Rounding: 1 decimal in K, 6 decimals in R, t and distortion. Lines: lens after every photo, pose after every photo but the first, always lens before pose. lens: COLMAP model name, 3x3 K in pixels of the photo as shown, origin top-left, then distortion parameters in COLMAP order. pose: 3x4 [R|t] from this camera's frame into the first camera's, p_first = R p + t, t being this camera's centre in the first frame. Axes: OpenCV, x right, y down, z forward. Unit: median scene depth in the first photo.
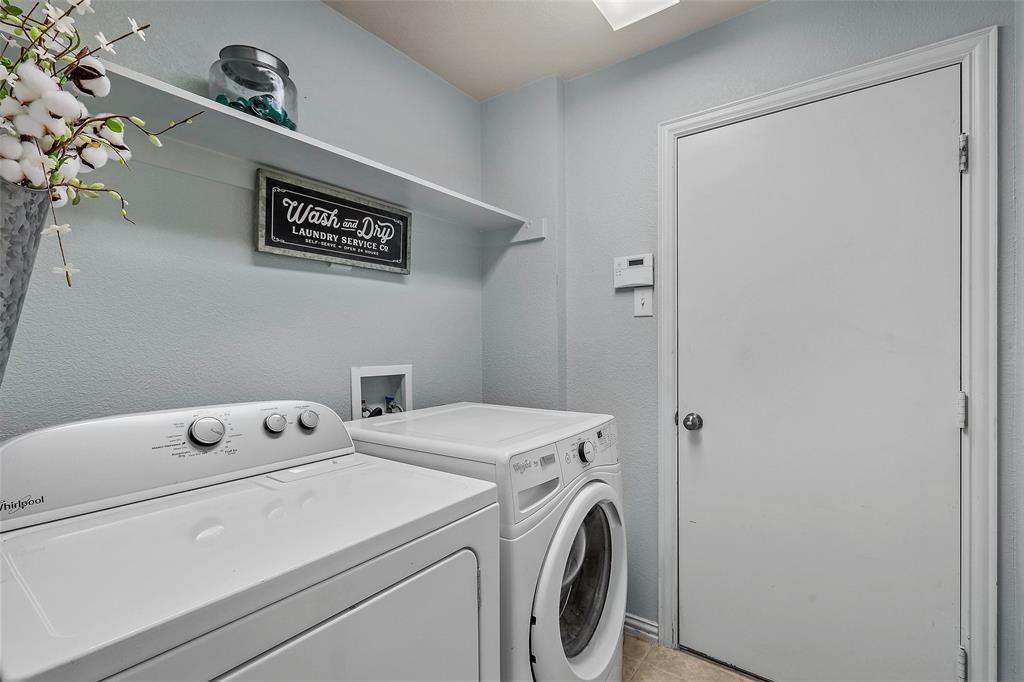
lens RADIAL K [[466.2, 0, 511.8], [0, 466.2, 343.0], [0, 0, 1]] dist [-0.002953, 0.001495]
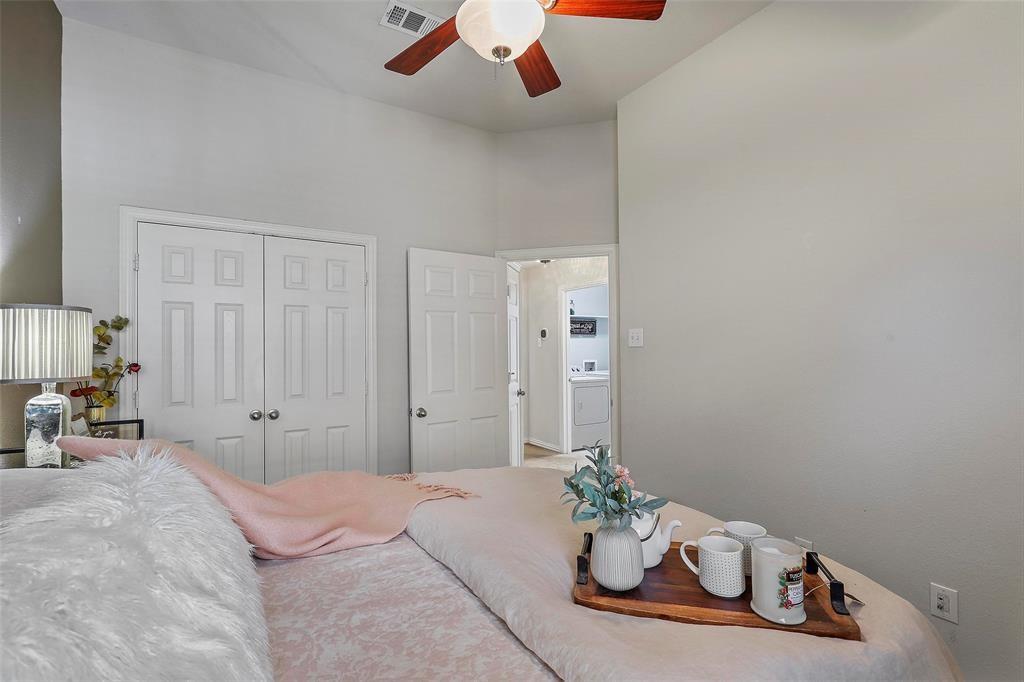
lens RADIAL K [[466.2, 0, 512.3], [0, 466.2, 342.4], [0, 0, 1]] dist [-0.002953, 0.001495]
pose [[0.926553, 0.000105, -0.376163, 0.611018], [-0.001028, 0.999997, -0.002252, -0.089274], [0.376162, 0.002473, 0.926551, -2.945028]]
